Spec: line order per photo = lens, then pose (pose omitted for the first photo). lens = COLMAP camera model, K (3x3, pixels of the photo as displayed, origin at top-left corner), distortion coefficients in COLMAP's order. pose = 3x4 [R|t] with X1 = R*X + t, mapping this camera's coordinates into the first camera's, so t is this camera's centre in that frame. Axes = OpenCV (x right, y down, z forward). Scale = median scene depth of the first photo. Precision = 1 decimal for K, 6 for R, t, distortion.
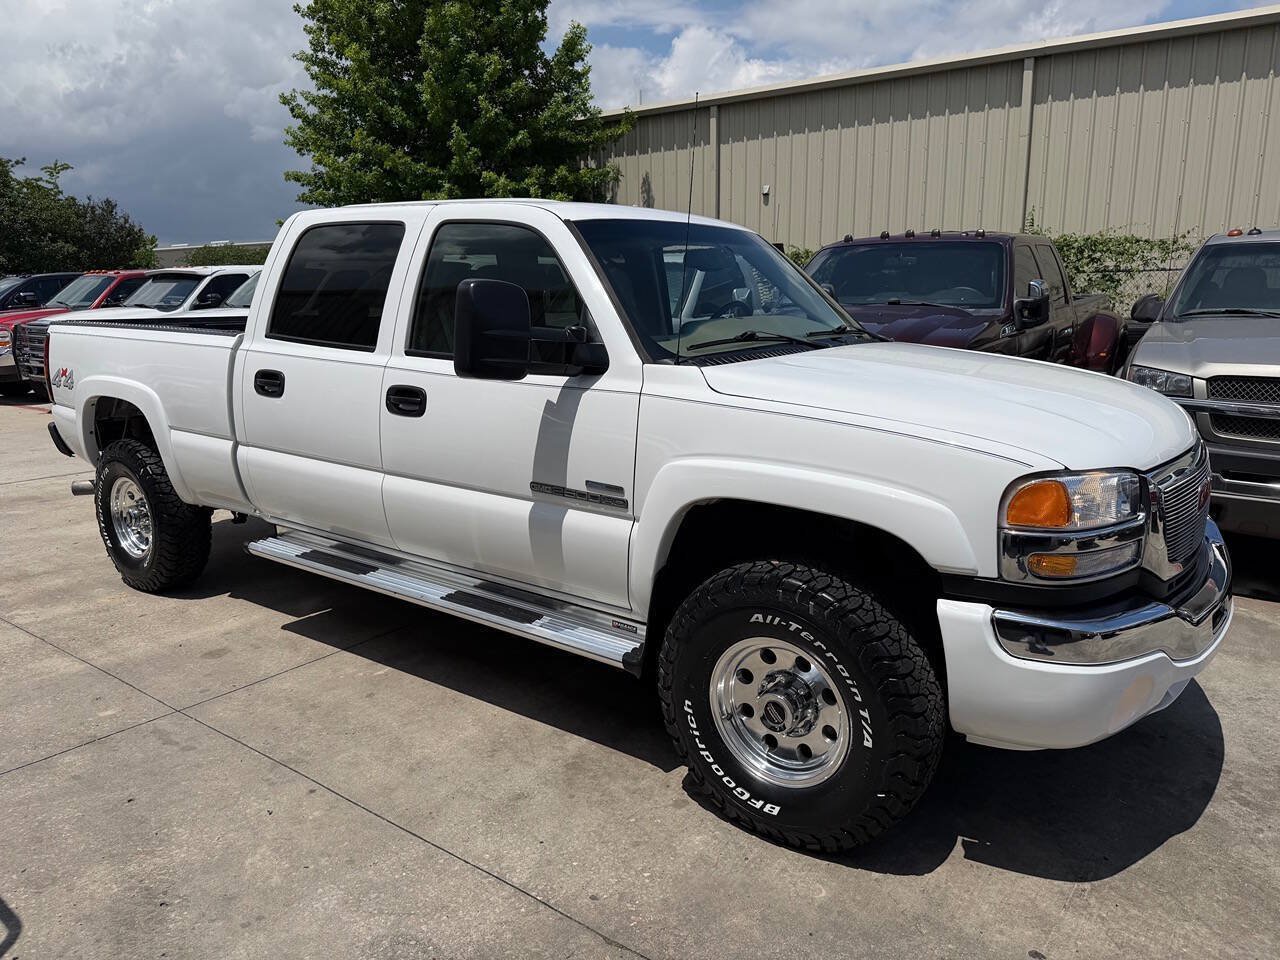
lens RADIAL K [[907.2, 0, 640.0], [0, 907.2, 480.0], [0, 0, 1]] dist [0.065918, -0.091785]
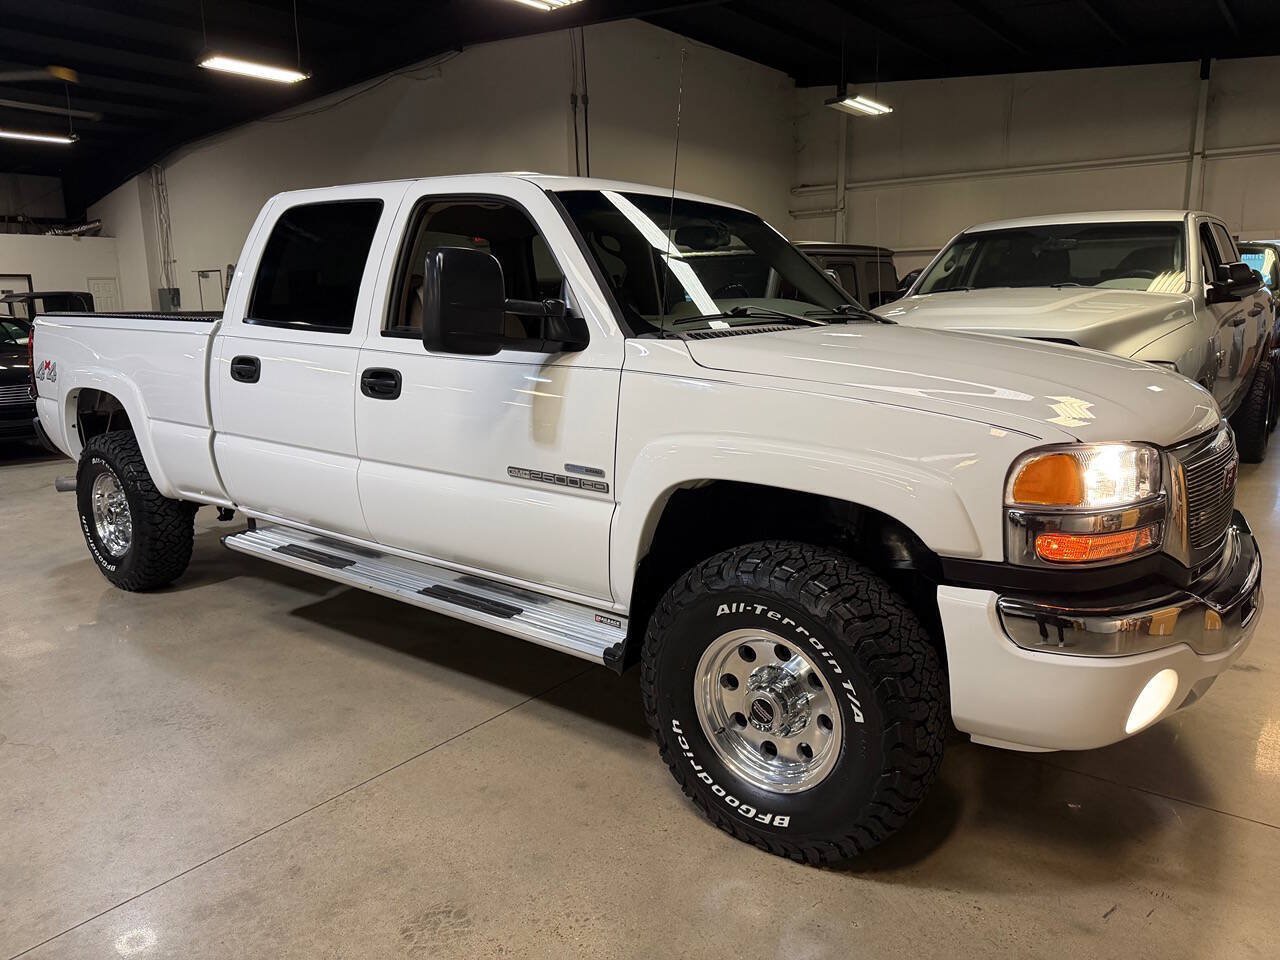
lens RADIAL K [[907.3, 0, 644.9], [0, 907.3, 476.7], [0, 0, 1]] dist [0.062389, -0.084930]
pose [[0.999897, 0.000237, -0.014370, 0.033490], [-0.000455, 0.999885, -0.015164, 0.025645], [0.014365, 0.015169, 0.999782, 0.059312]]
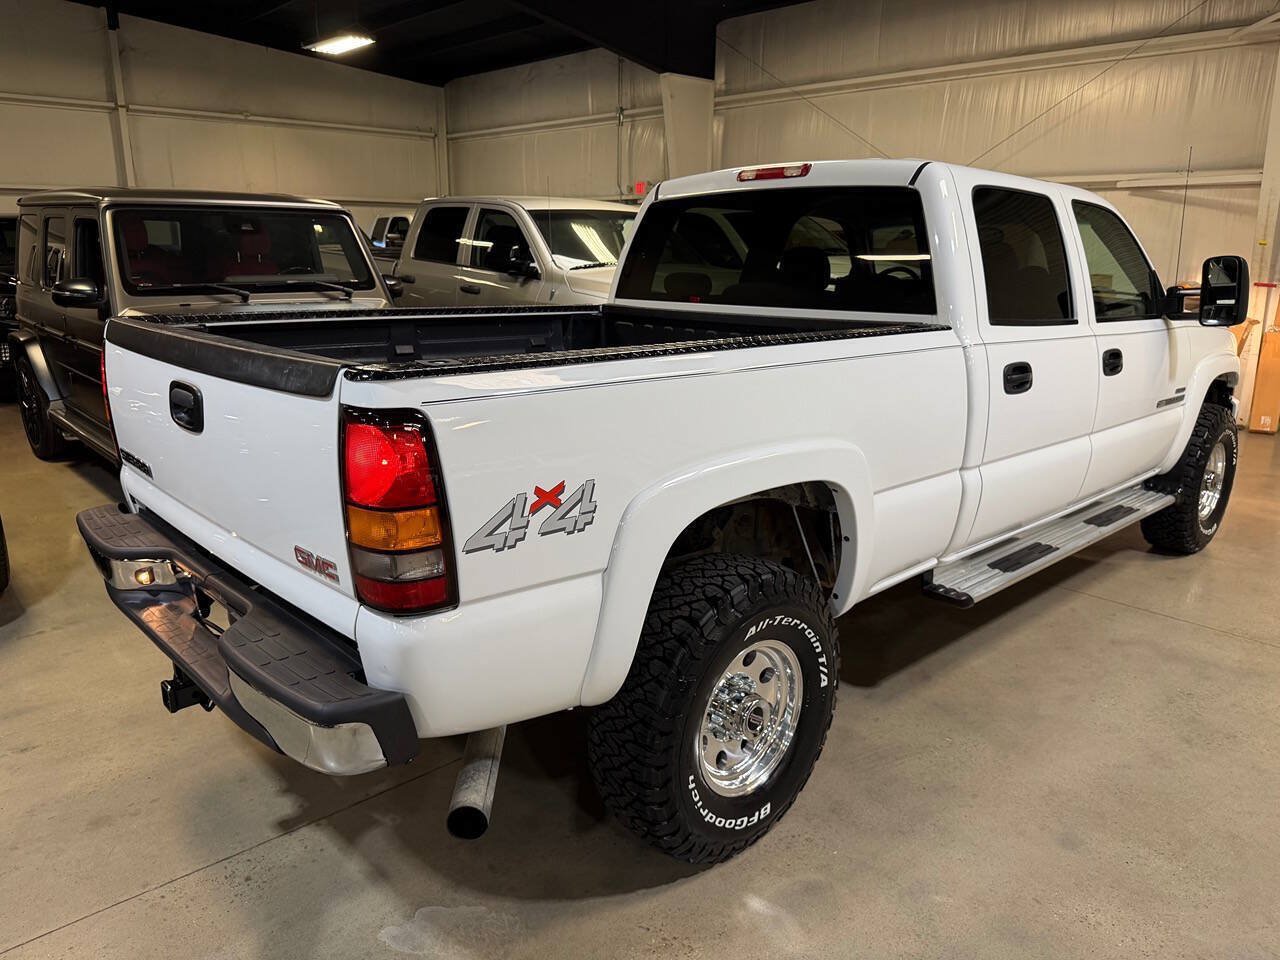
lens RADIAL K [[907.2, 0, 640.0], [0, 907.2, 480.0], [0, 0, 1]] dist [0.065918, -0.091785]
pose [[0.173238, -0.239047, 0.955429, -1.552338], [0.191669, 0.959732, 0.205371, -0.307408], [-0.966050, 0.147548, 0.212080, 1.422832]]
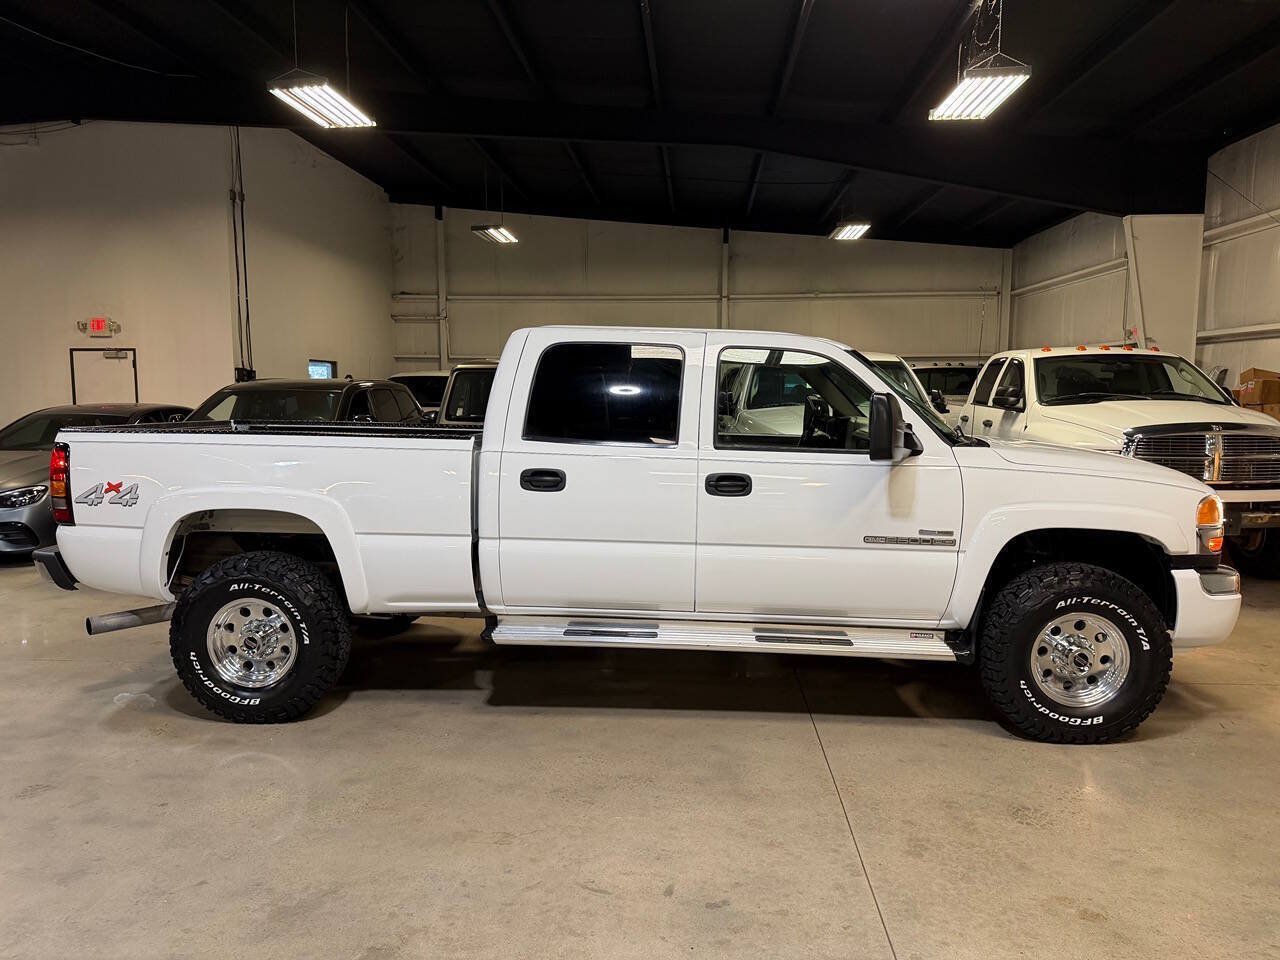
lens RADIAL K [[907.2, 0, 640.0], [0, 907.2, 480.0], [0, 0, 1]] dist [0.065918, -0.091785]
pose [[0.831277, -0.042800, 0.554208, -1.109034], [0.103812, 0.991443, -0.079144, -0.008441], [-0.546078, 0.123324, 0.828607, 0.042092]]
